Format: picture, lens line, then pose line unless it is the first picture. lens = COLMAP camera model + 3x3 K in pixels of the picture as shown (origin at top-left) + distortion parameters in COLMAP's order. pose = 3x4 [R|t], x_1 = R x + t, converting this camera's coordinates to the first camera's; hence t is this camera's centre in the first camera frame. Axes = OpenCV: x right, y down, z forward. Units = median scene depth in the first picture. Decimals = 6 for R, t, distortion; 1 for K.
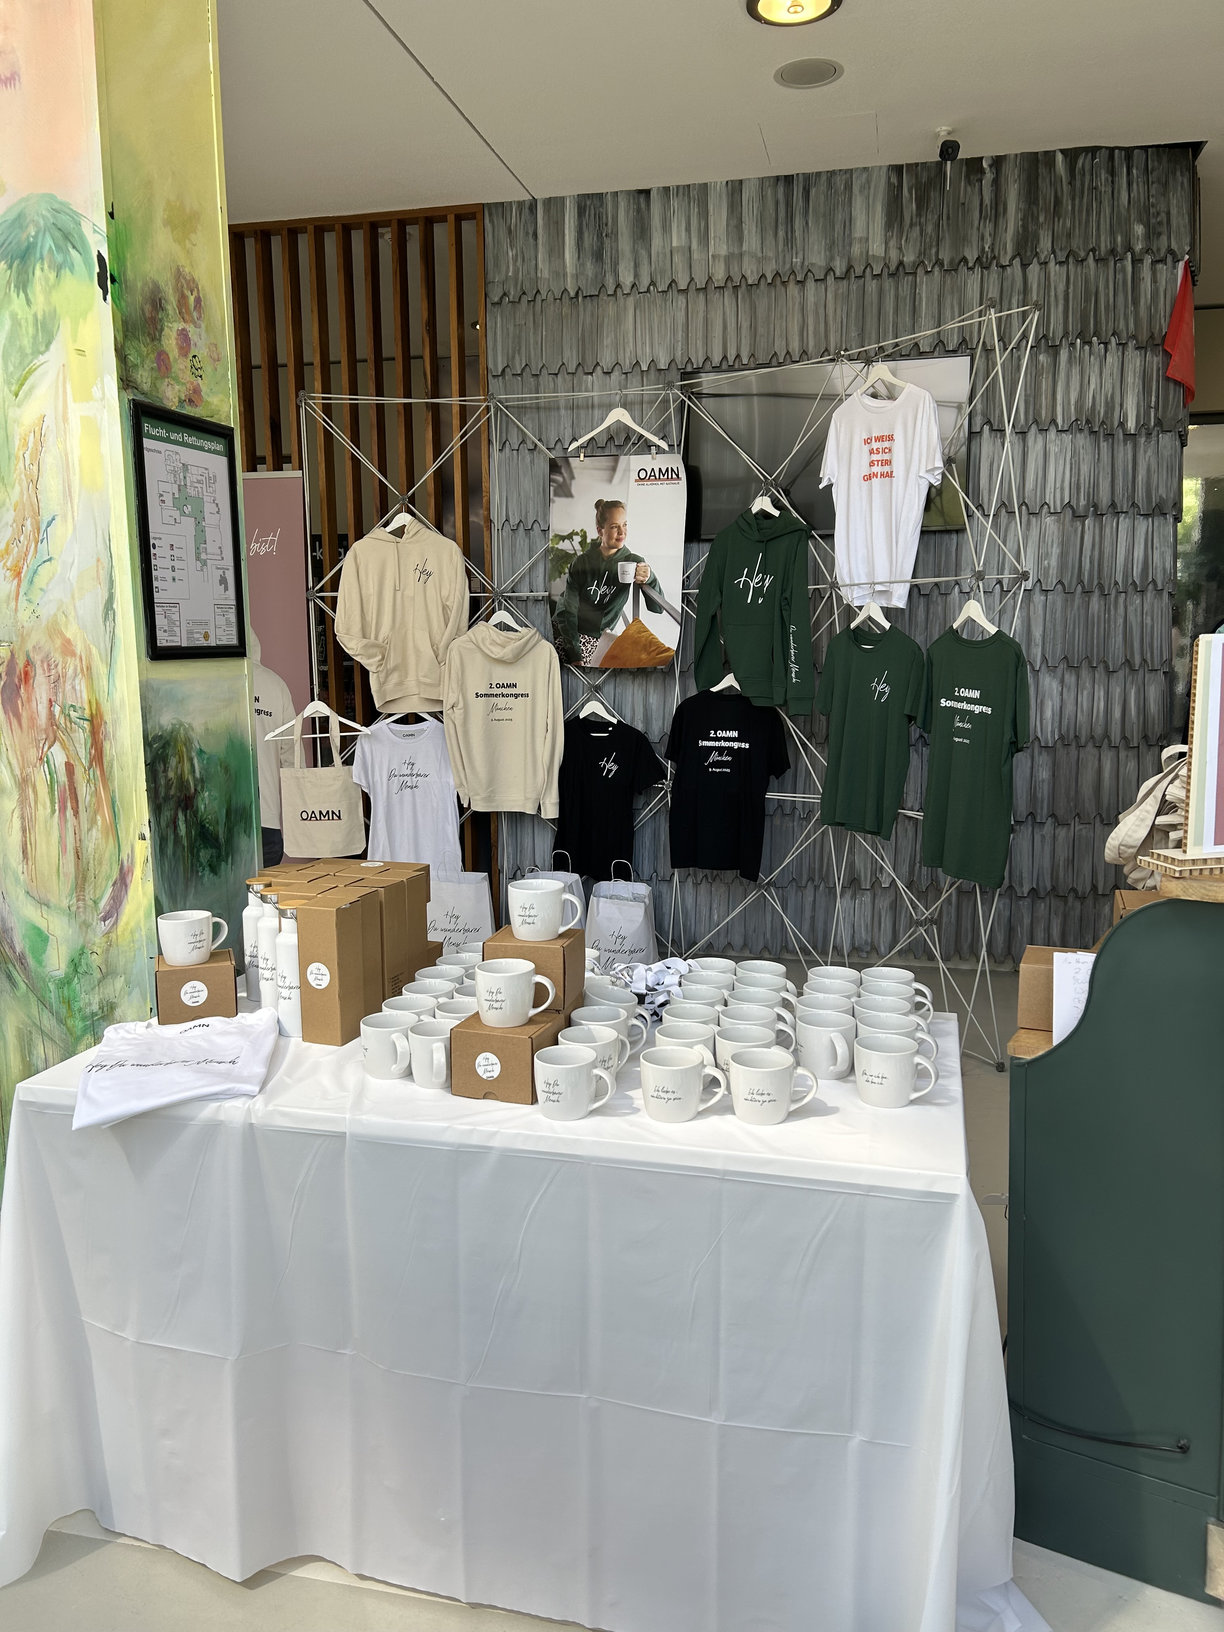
lens RADIAL K [[1244.5, 0, 613.2], [0, 1244.5, 814.2], [0, 0, 1]] dist [0.026184, 0.001216]
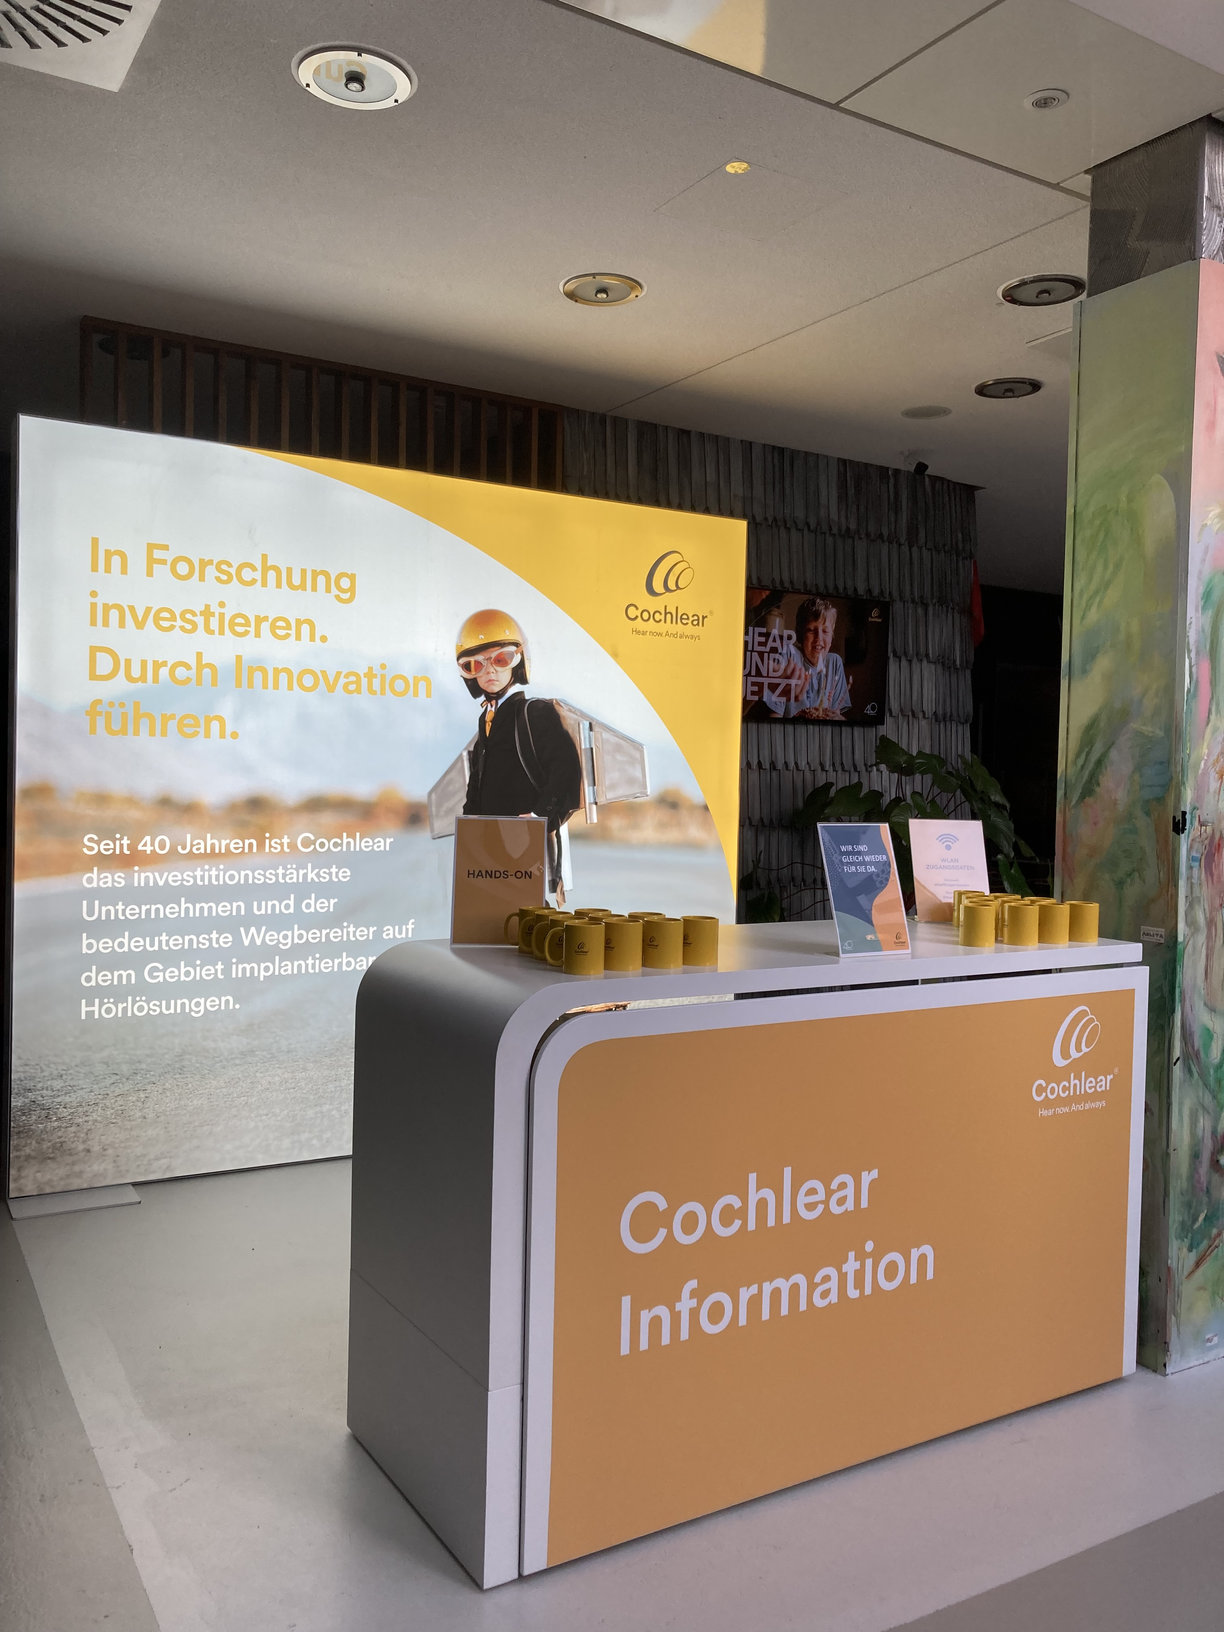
lens RADIAL K [[1341.9, 0, 611.8], [0, 1341.9, 815.4], [0, 0, 1]] dist [0.018577, 0.004554]
pose [[0.713347, 0.004192, 0.700799, -0.973624], [0.074689, 0.993832, -0.081971, -0.034442], [-0.696820, 0.110816, 0.708634, 0.189648]]
